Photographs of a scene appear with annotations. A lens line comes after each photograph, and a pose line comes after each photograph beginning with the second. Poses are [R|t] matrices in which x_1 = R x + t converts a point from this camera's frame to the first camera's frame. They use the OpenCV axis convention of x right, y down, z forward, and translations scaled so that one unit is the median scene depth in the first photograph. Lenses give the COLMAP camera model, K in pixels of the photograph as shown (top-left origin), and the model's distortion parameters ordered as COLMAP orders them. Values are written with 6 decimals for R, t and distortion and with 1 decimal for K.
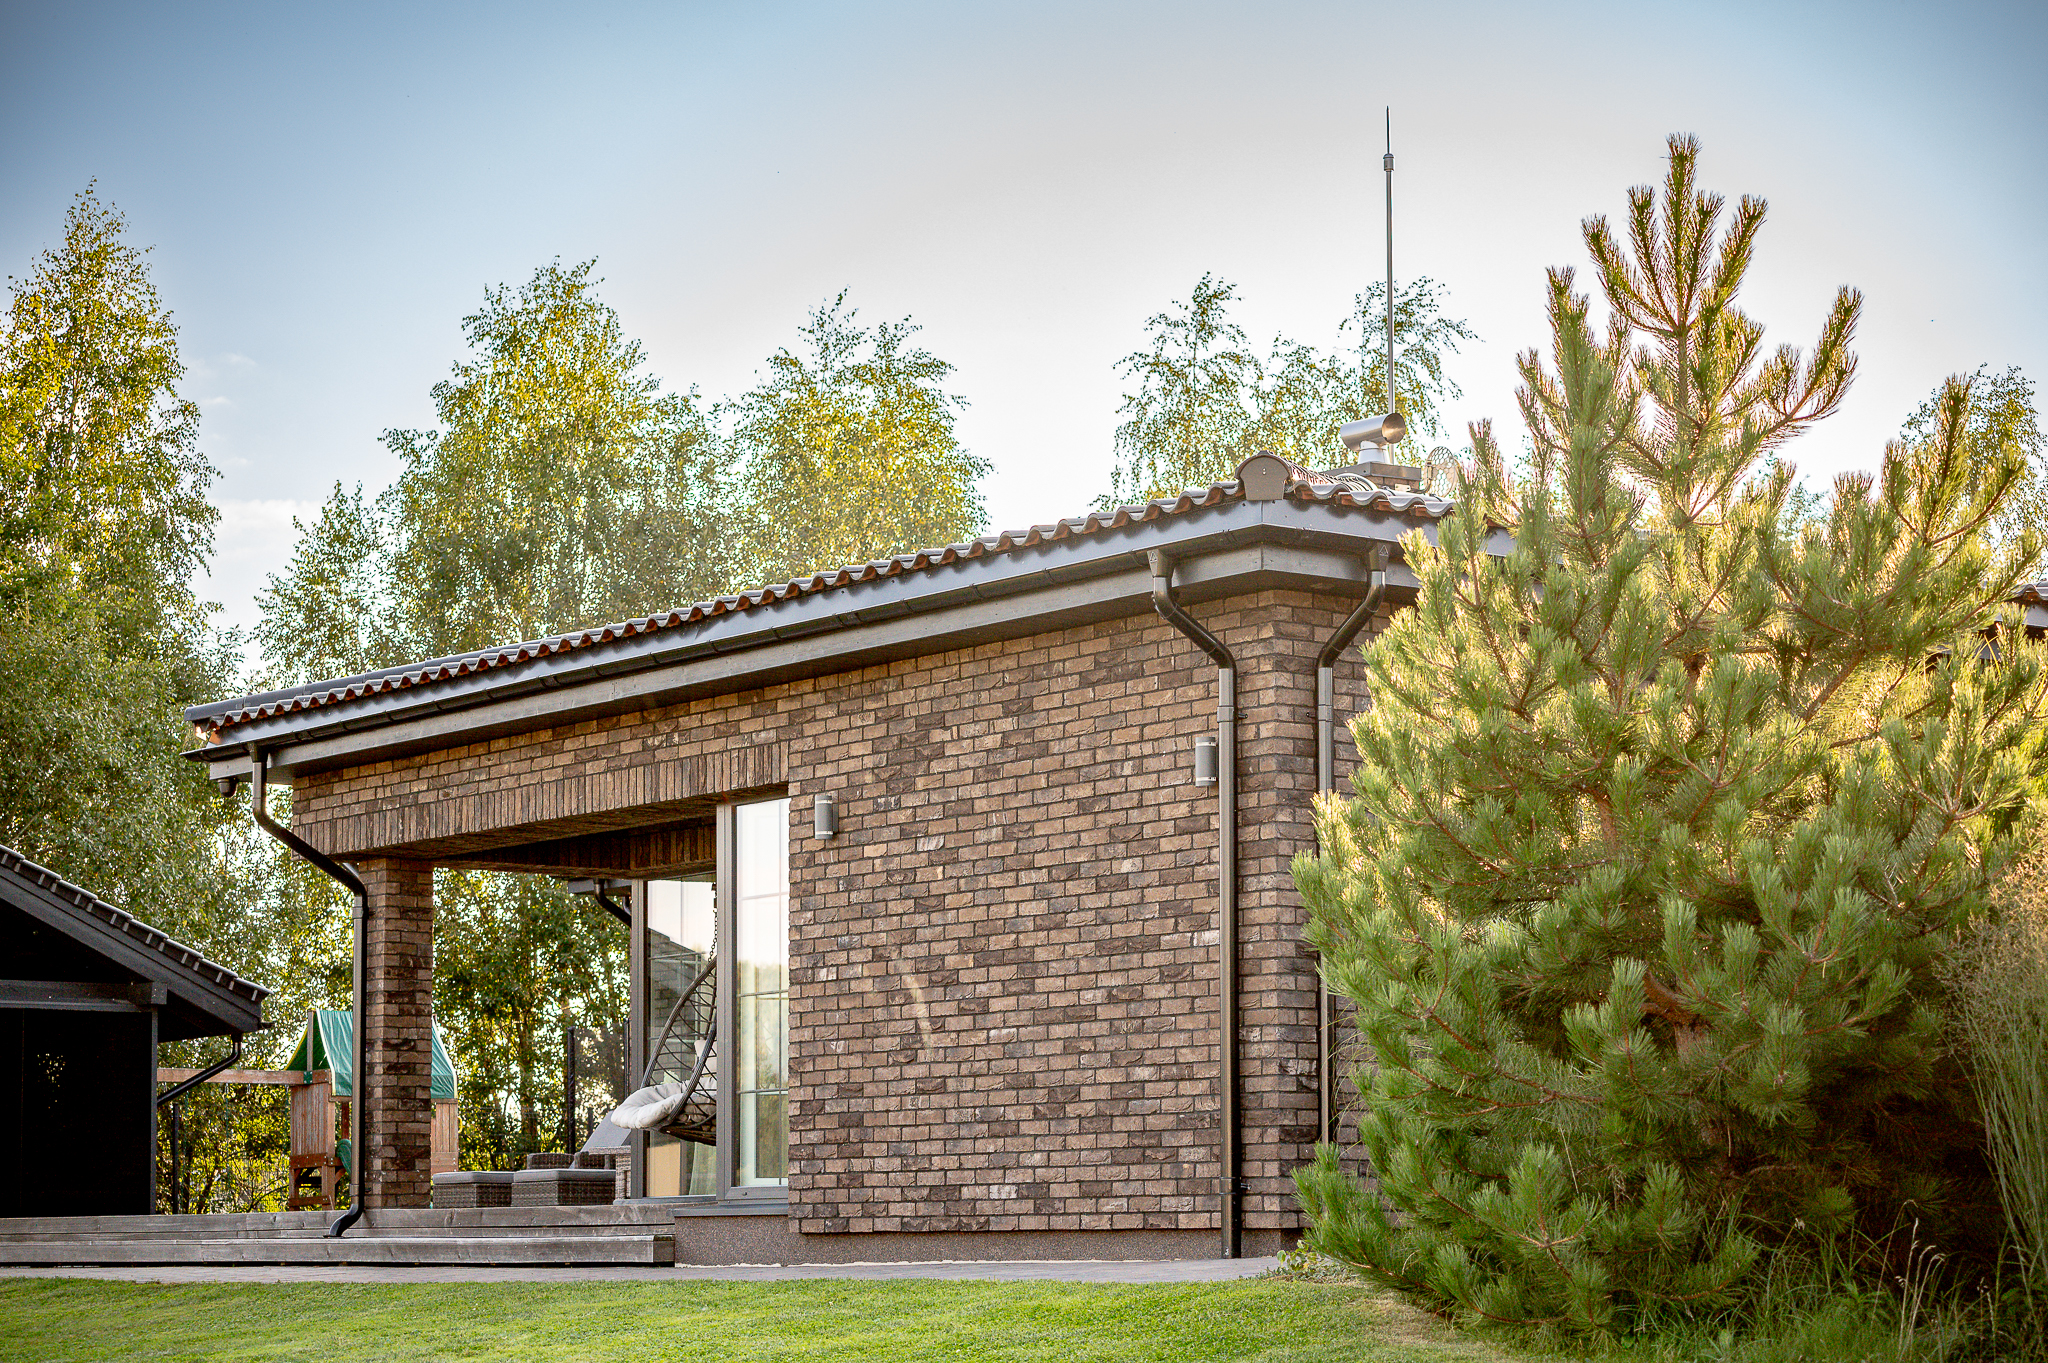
lens RADIAL K [[4071.7, 0, 1024.3], [0, 4071.7, 681.8], [0, 0, 1]] dist [-0.077897, 0.000000]
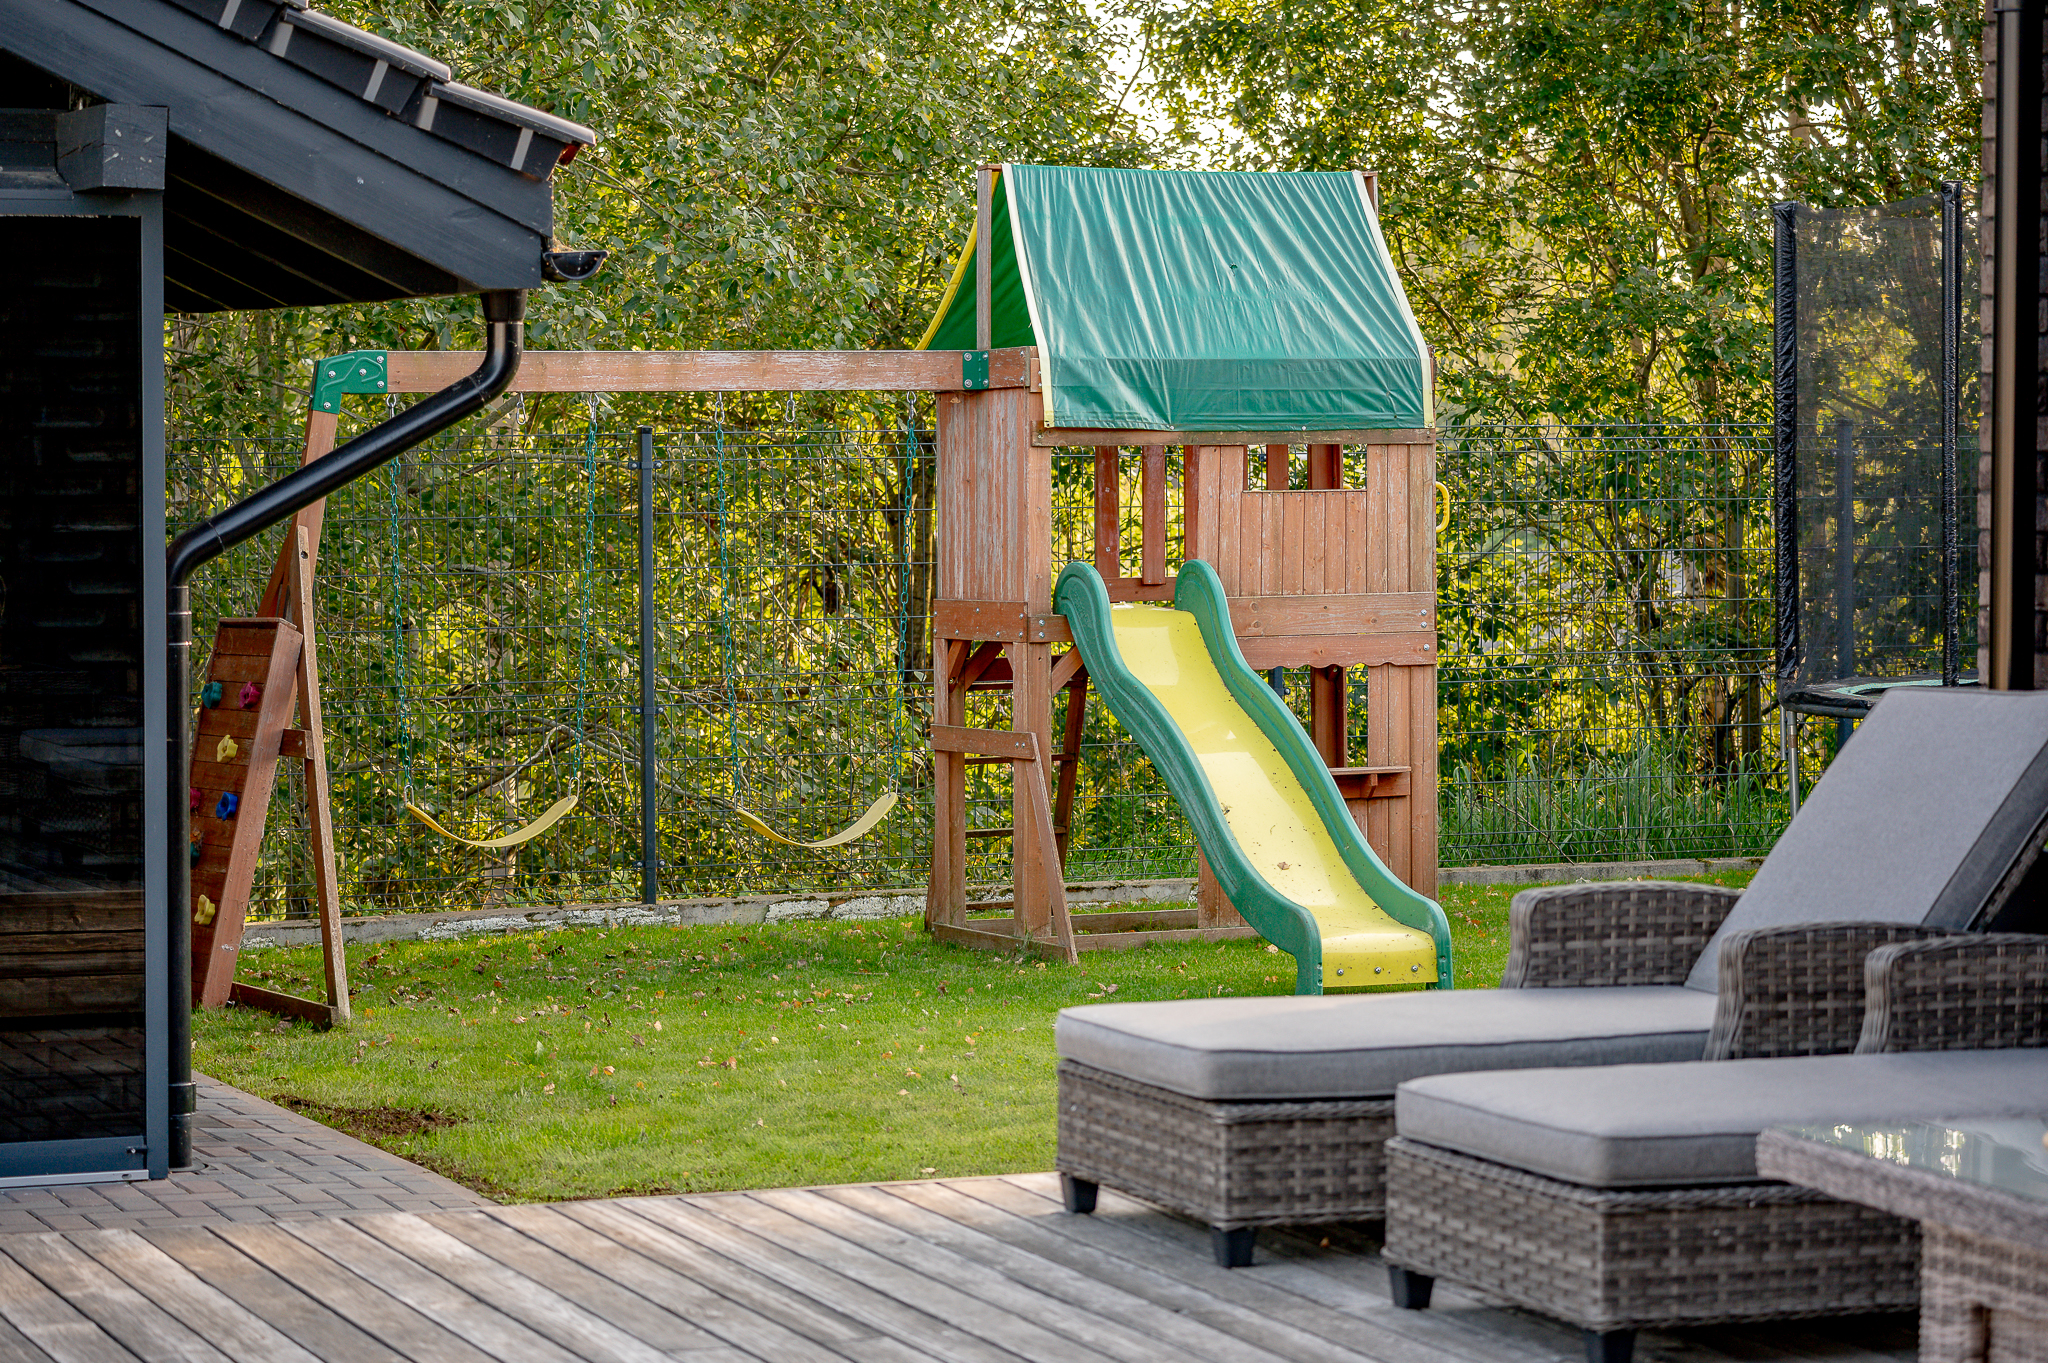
lens RADIAL K [[5441.6, 0, 1024.7], [0, 5441.6, 681.1], [0, 0, 1]] dist [0.086531, 0.000000]
pose [[0.965221, 0.028278, -0.259902, -0.056487], [0.021918, 0.981880, 0.188231, 0.038937], [0.260515, -0.187381, 0.947112, 0.574745]]
